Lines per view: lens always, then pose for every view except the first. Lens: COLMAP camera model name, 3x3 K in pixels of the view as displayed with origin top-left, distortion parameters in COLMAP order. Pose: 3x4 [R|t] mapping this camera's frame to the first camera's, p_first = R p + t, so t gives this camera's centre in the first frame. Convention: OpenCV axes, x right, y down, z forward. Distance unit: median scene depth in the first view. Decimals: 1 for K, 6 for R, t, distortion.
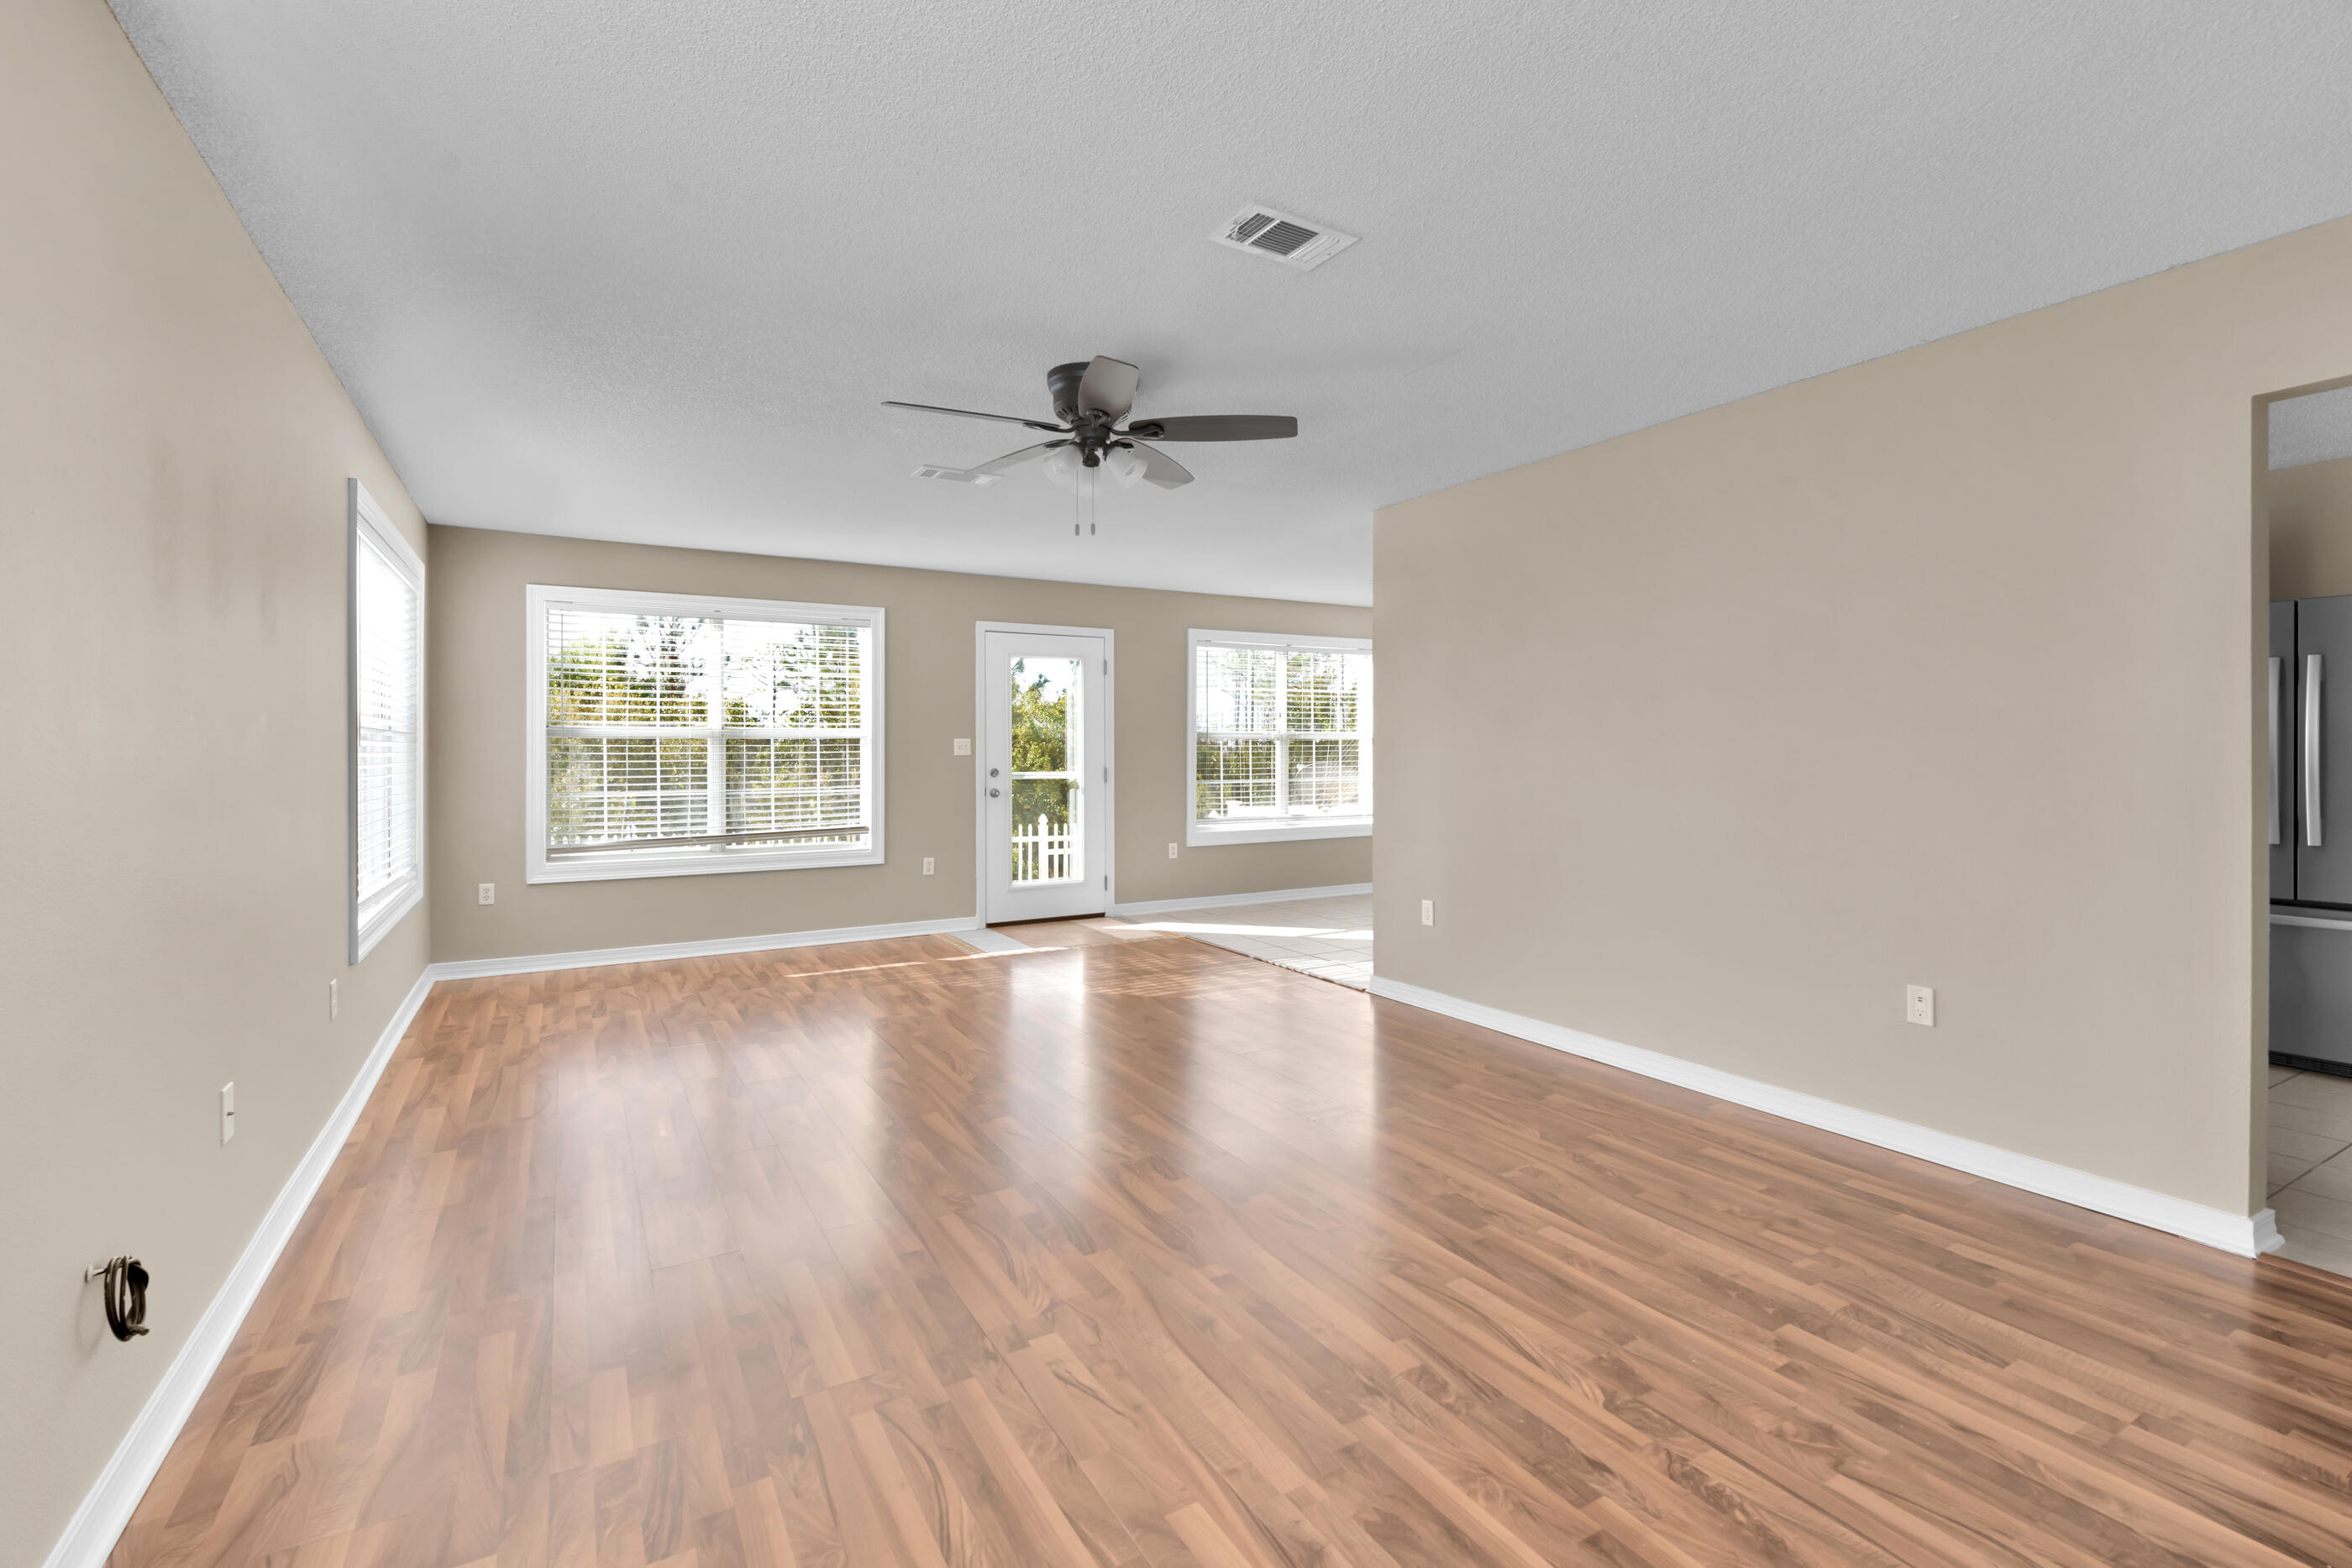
lens RADIAL K [[1043.7, 0, 1145.4], [0, 1043.7, 745.7], [0, 0, 1]] dist [0.010322, -0.001237]
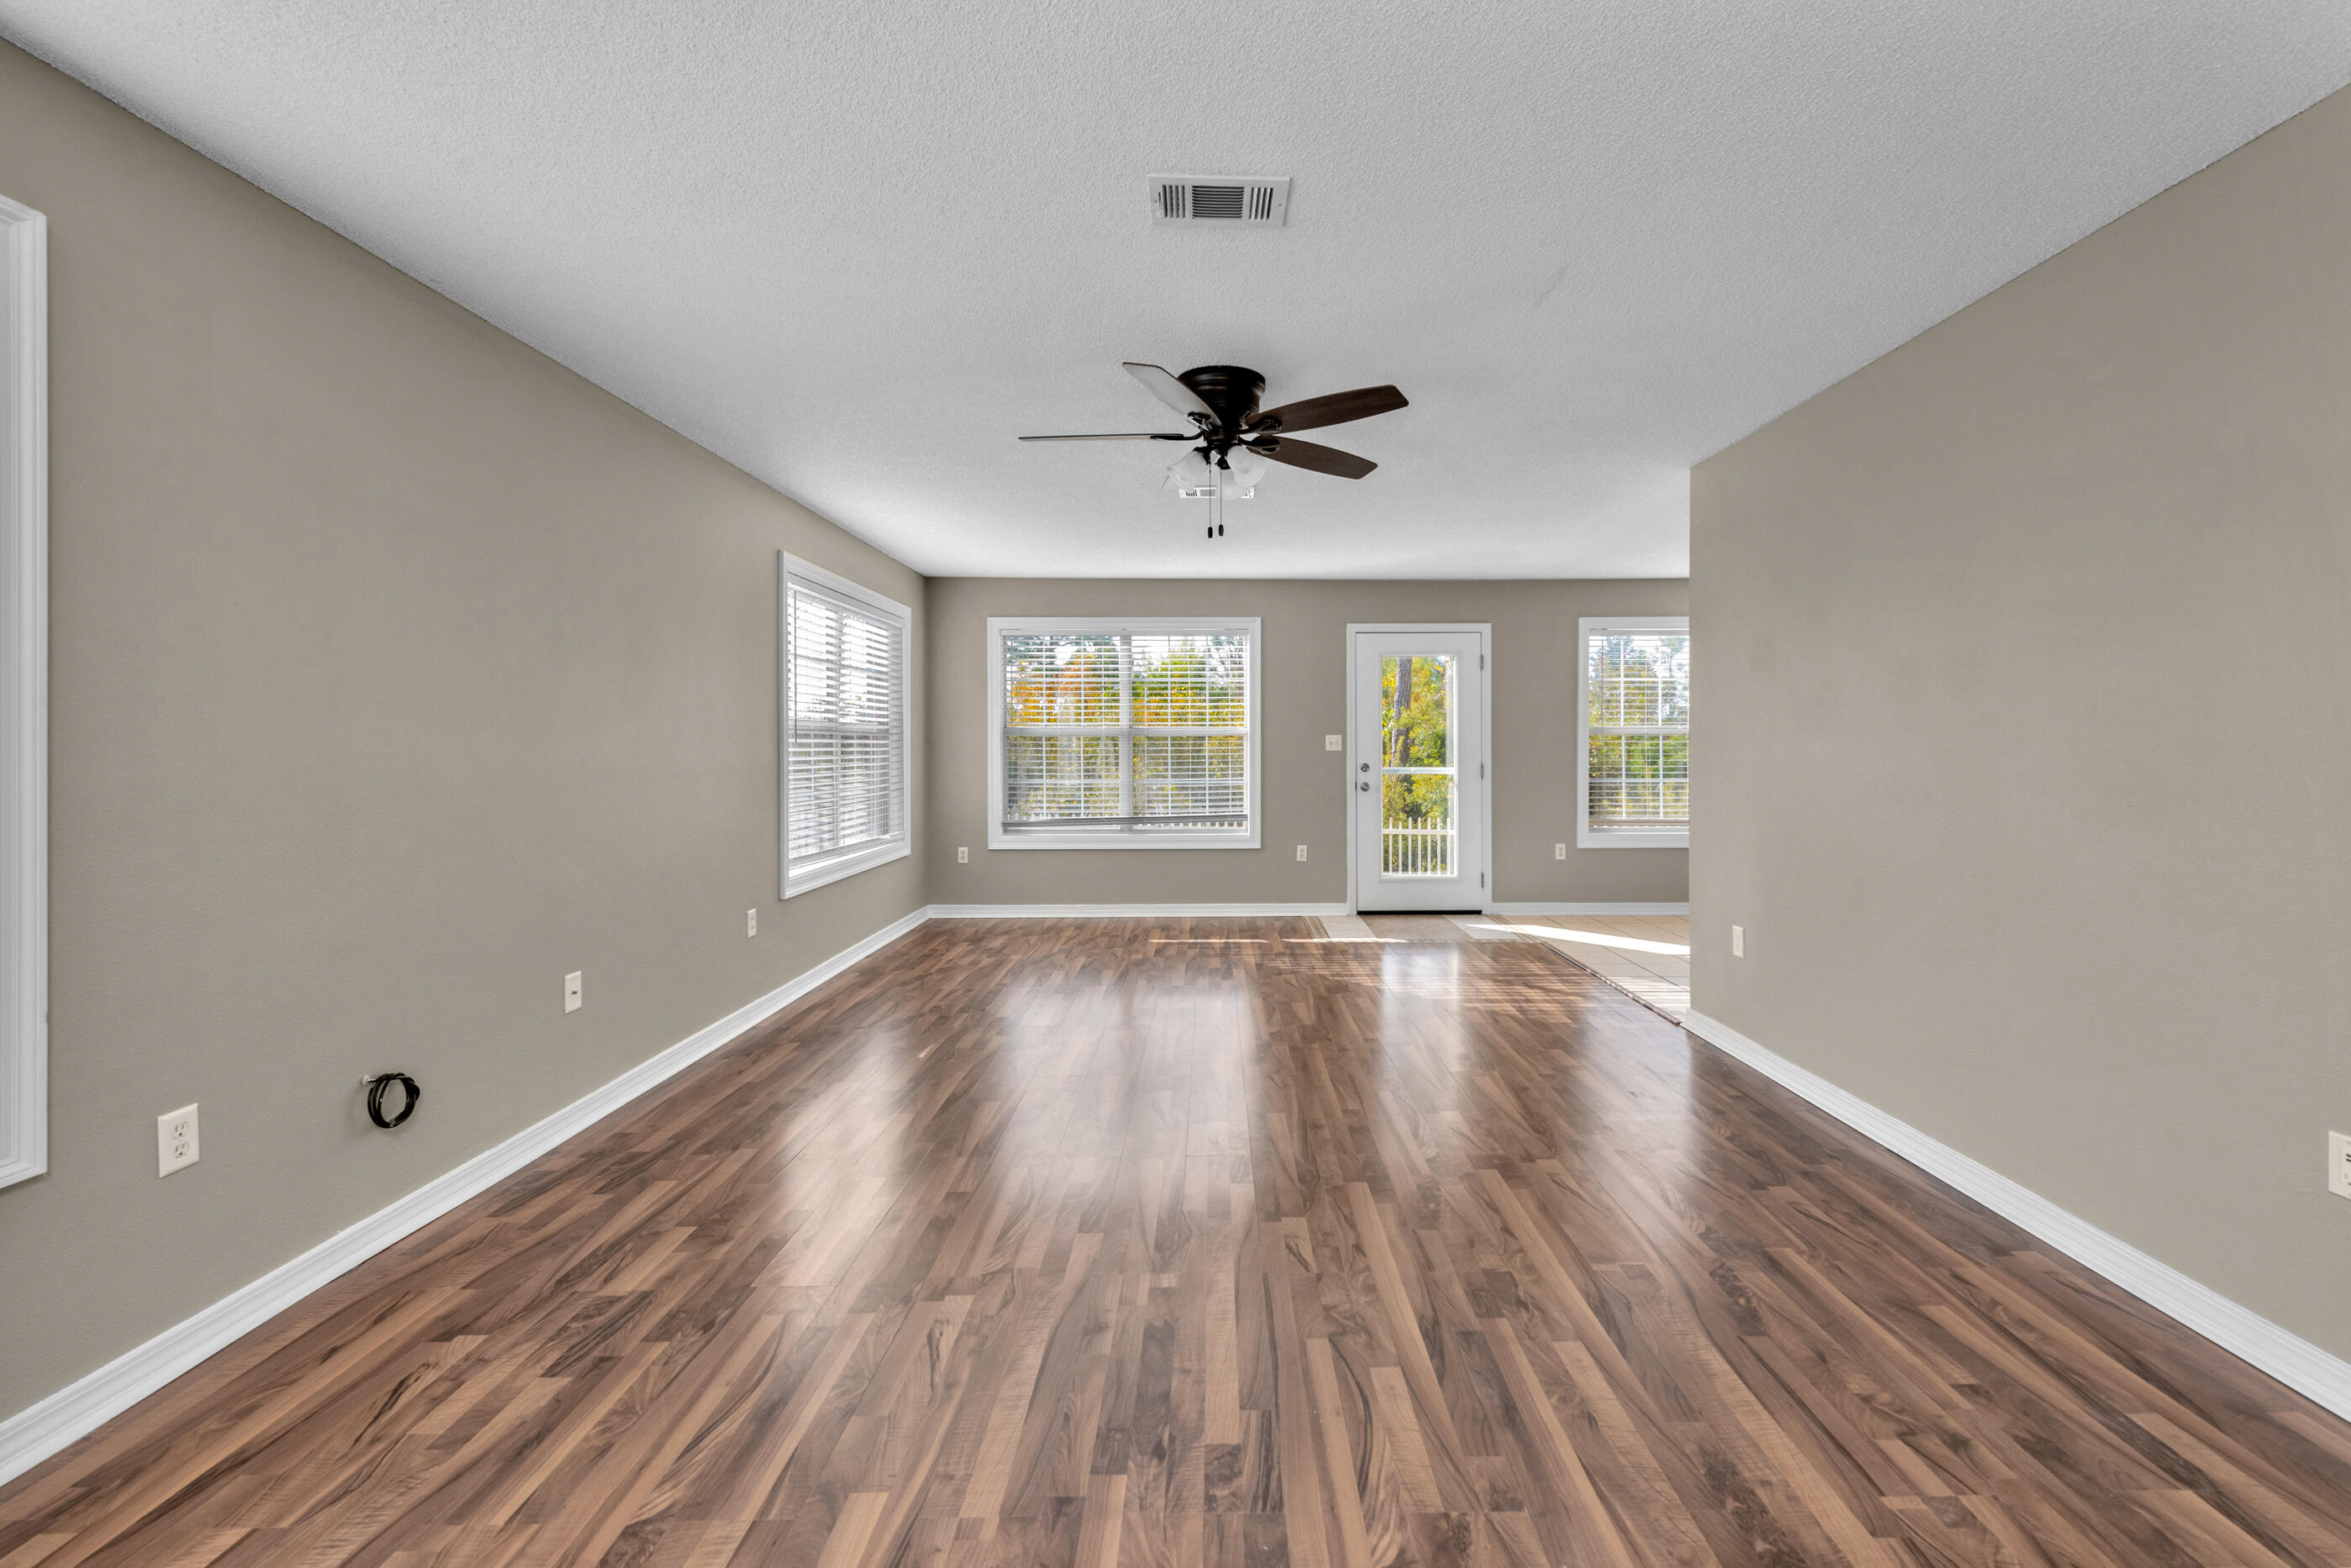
lens RADIAL K [[965.0, 0, 1256.3], [0, 965.0, 742.0], [0, 0, 1]] dist [0.006836, -0.001822]
pose [[0.874088, -0.001522, -0.485764, 0.382436], [0.001816, 0.999998, 0.000134, -0.000452], [0.485763, -0.000999, 0.874090, 0.167734]]
